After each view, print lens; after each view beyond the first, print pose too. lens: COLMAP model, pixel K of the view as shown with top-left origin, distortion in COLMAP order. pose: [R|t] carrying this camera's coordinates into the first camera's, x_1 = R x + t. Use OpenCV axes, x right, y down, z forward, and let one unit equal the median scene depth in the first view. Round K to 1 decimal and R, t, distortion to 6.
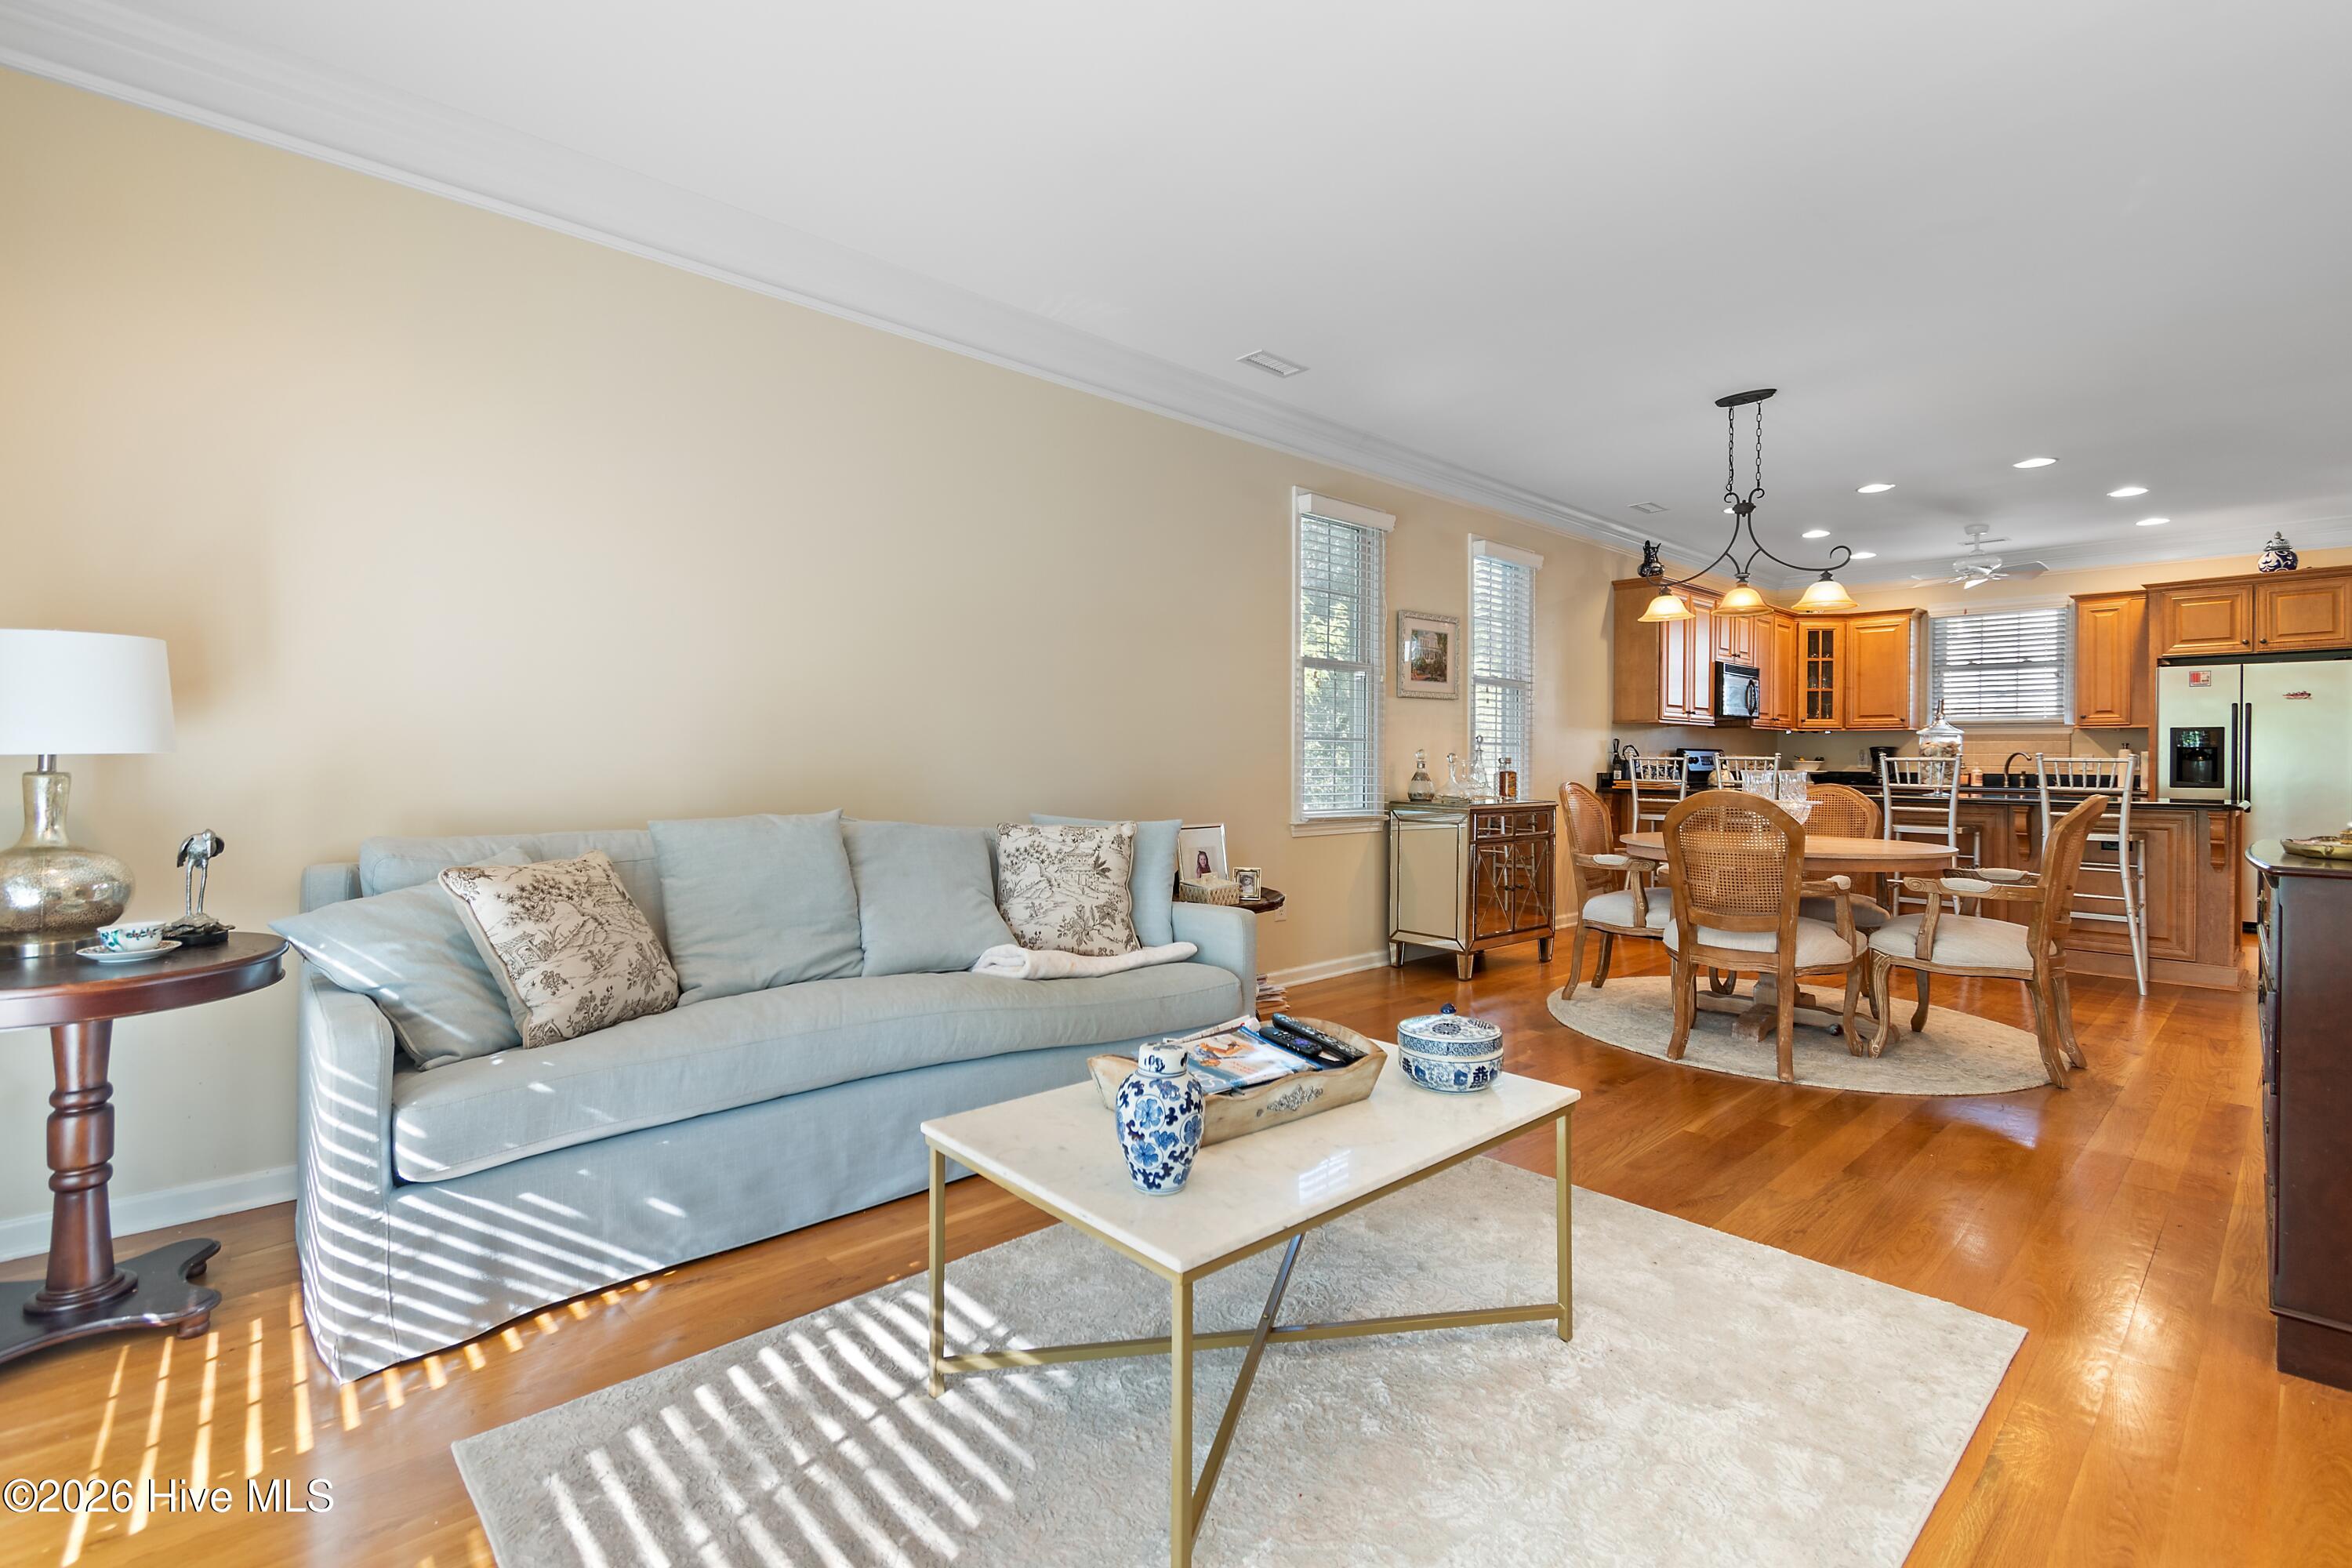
lens RADIAL K [[1041.6, 0, 1172.9], [0, 1041.6, 763.0], [0, 0, 1]] dist [0.000357, -0.003227]
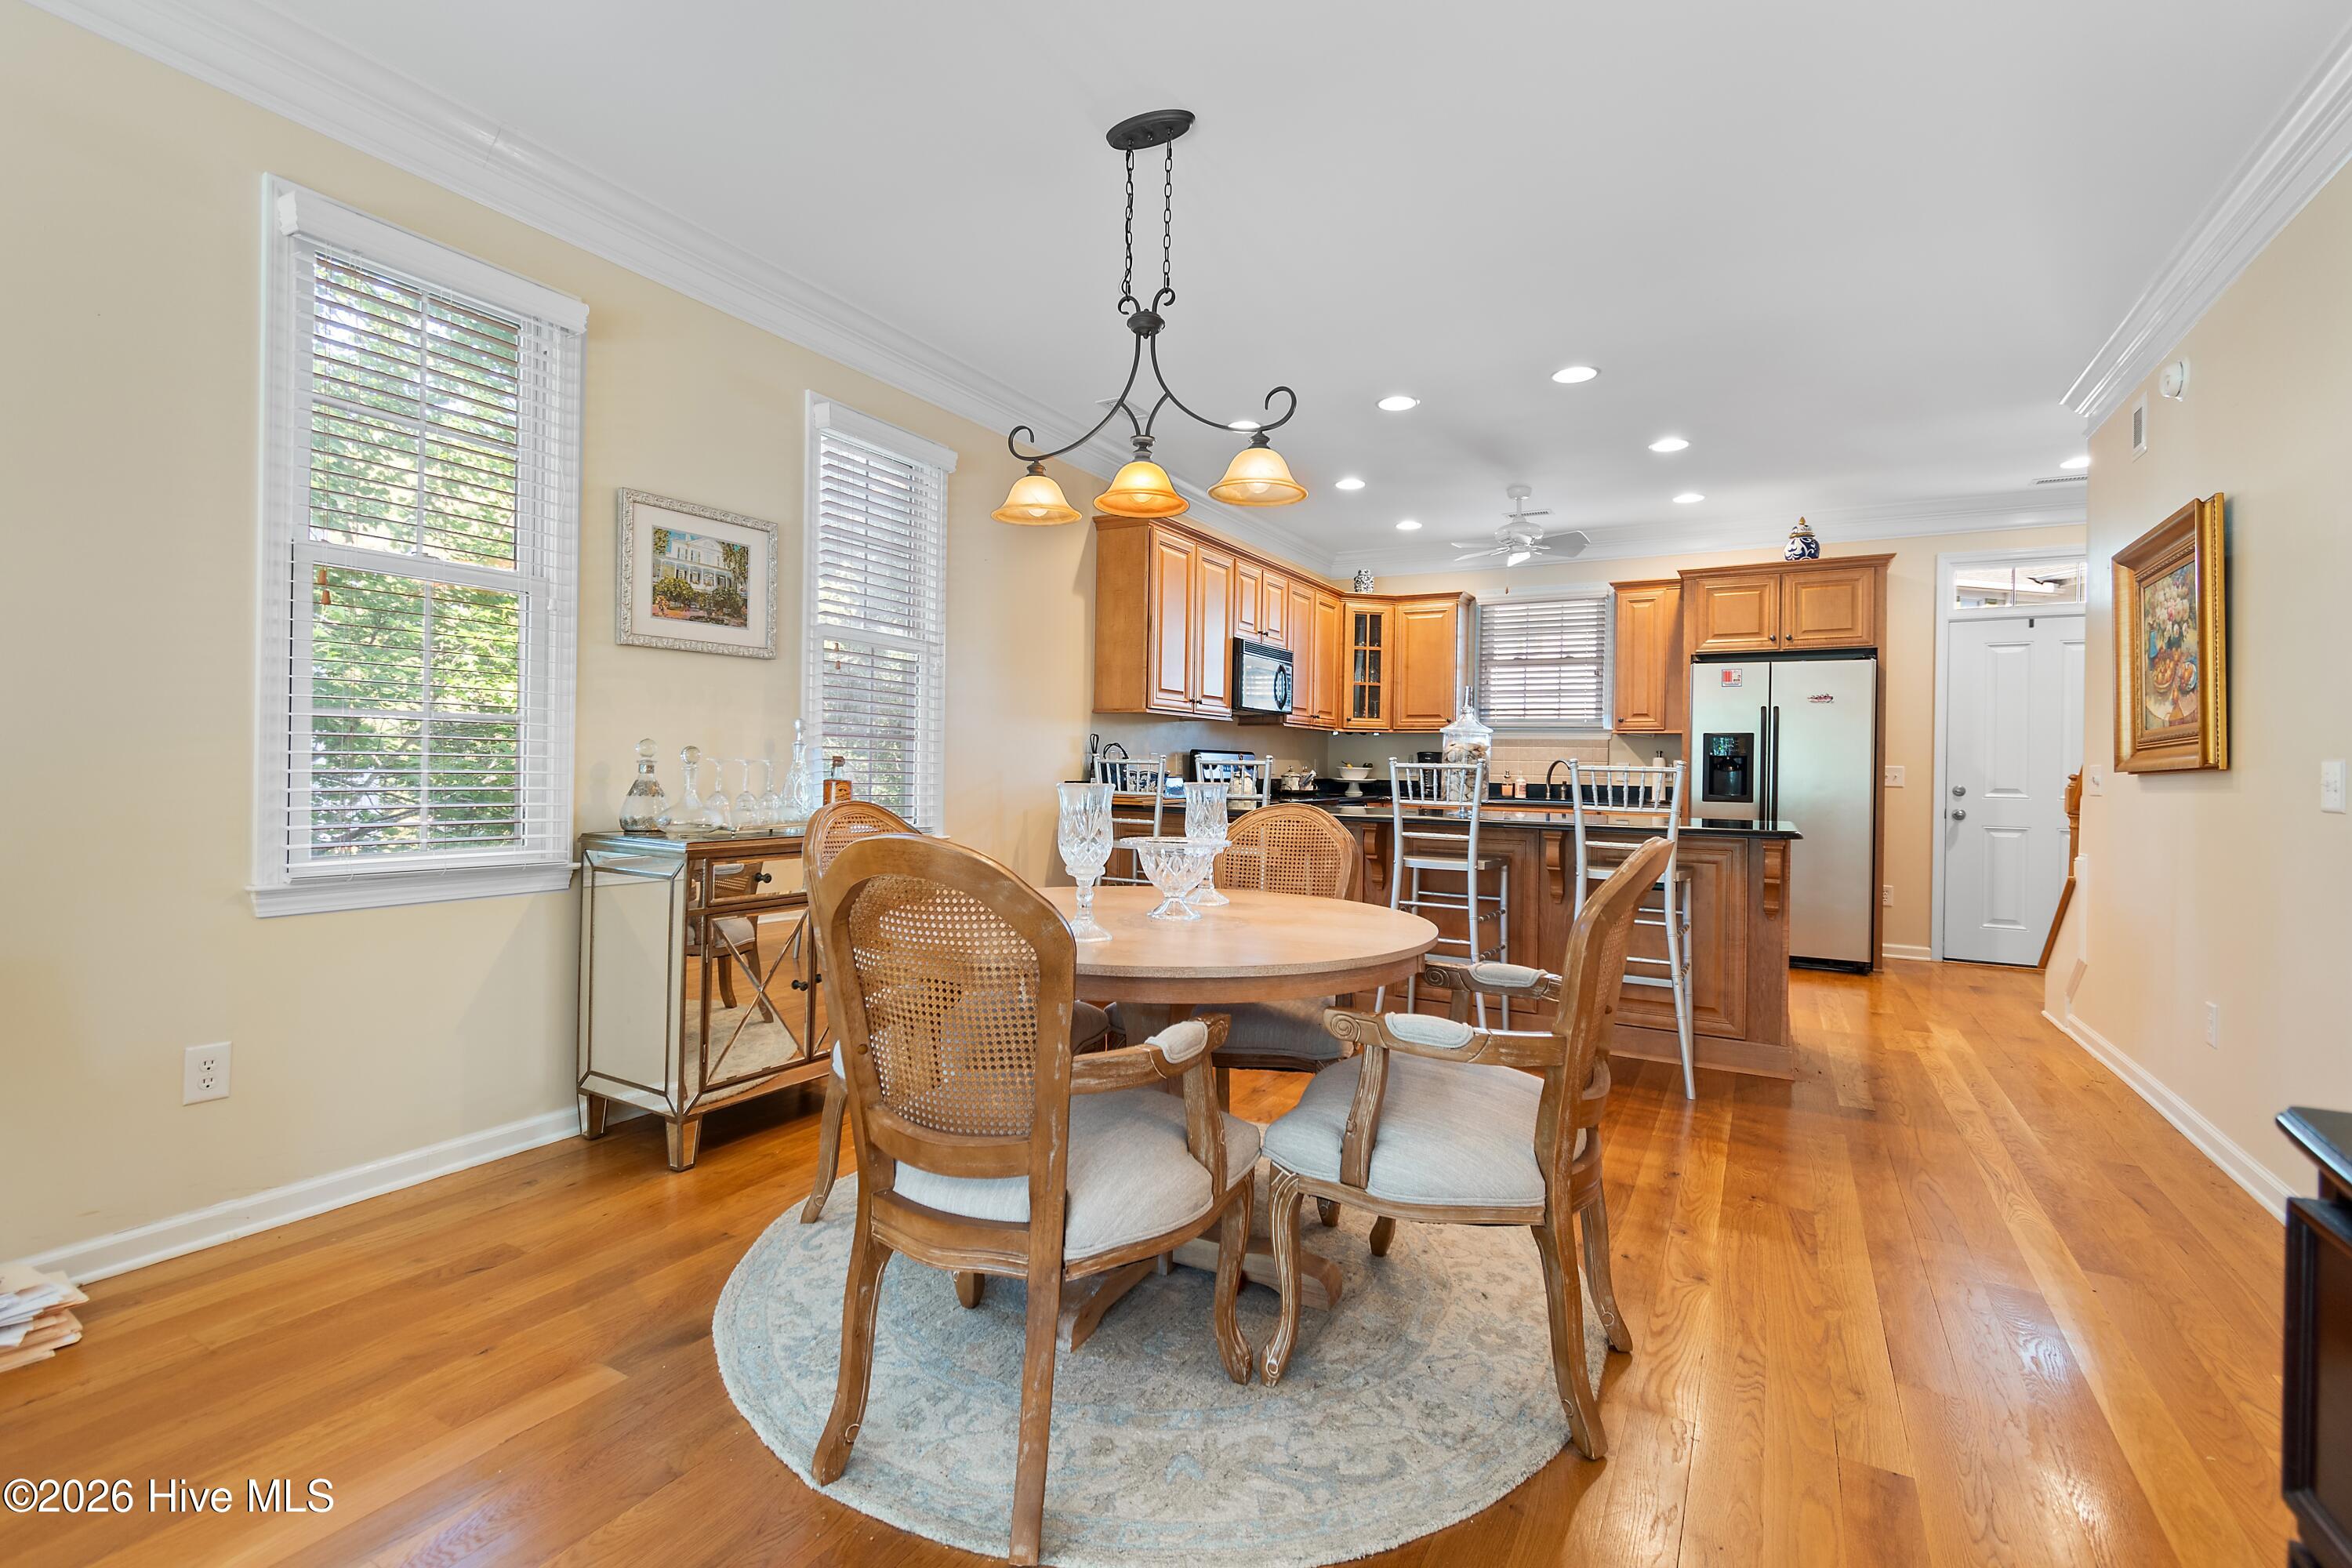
lens RADIAL K [[1041.6, 0, 1179.8], [0, 1041.6, 764.2], [0, 0, 1]] dist [0.000357, -0.003227]
pose [[0.948458, 0.010483, 0.316730, 0.272064], [-0.009844, 0.999945, -0.003616, -0.000231], [-0.316750, 0.000312, 0.948509, 0.316769]]
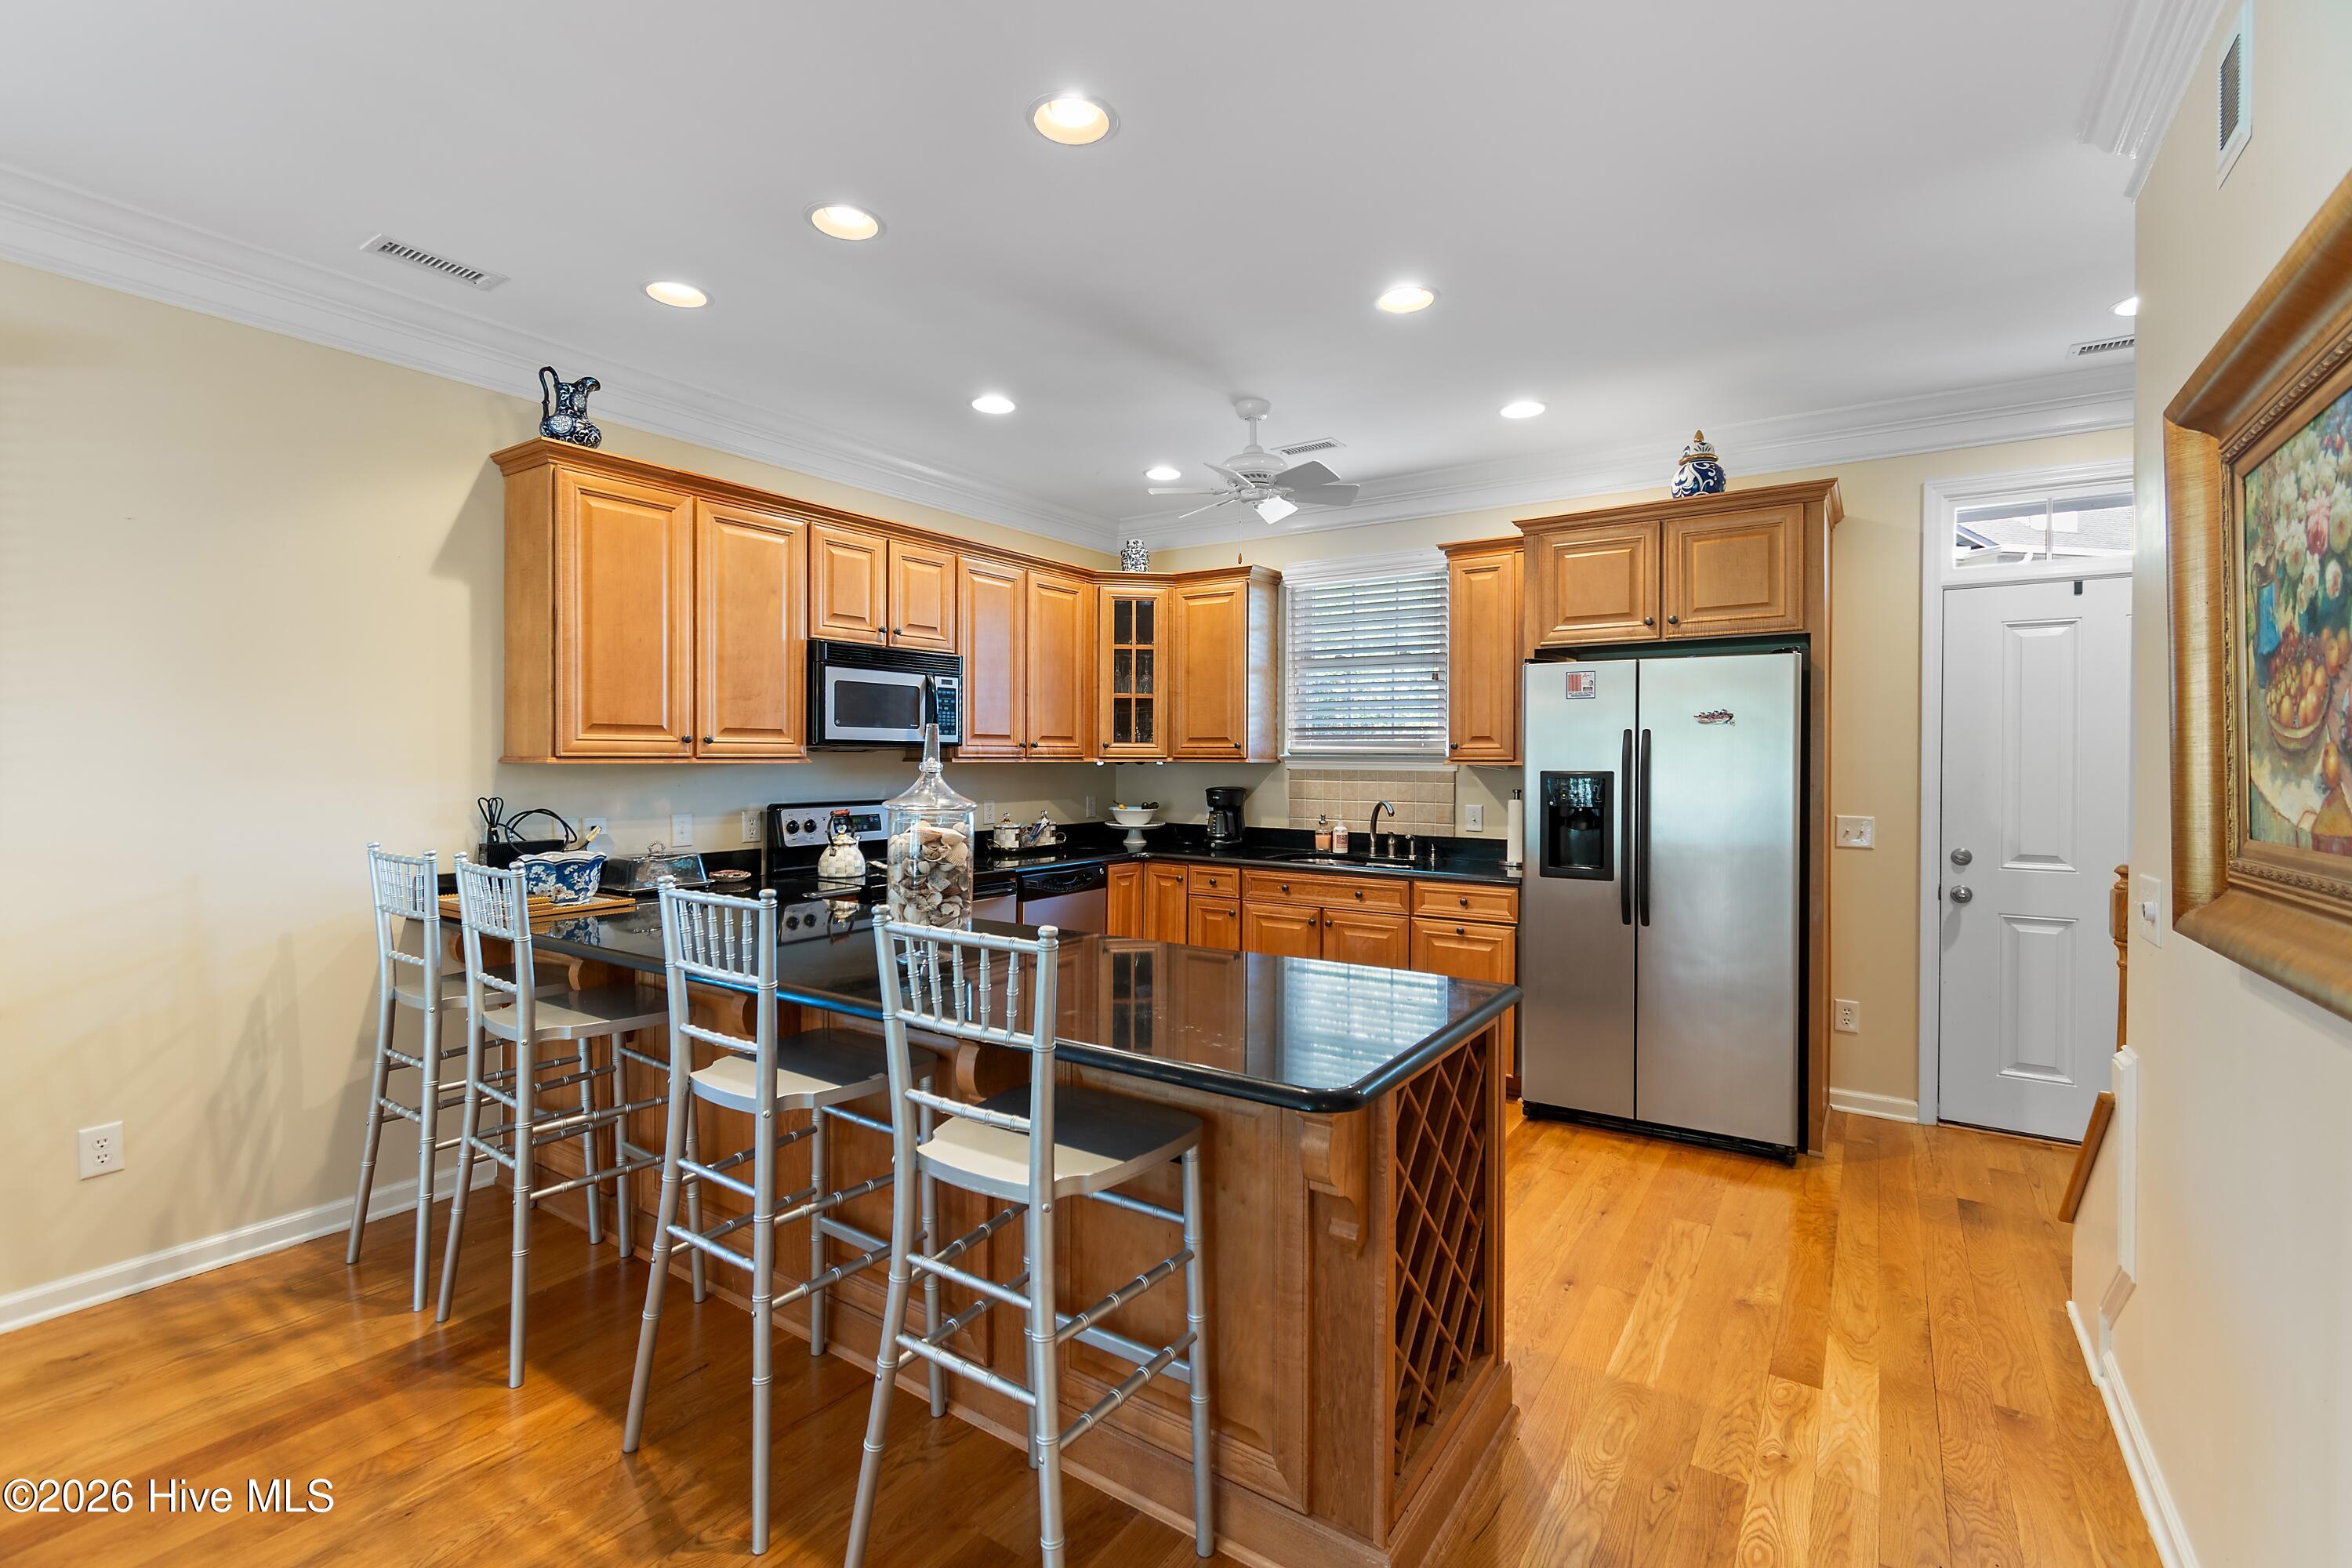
lens RADIAL K [[1041.6, 0, 1171.3], [0, 1041.6, 769.6], [0, 0, 1]] dist [0.000357, -0.003227]
pose [[0.969995, -0.003918, 0.243092, 0.644895], [0.002405, 0.999976, 0.006520, -0.039914], [-0.243112, -0.005740, 0.969981, 0.513336]]
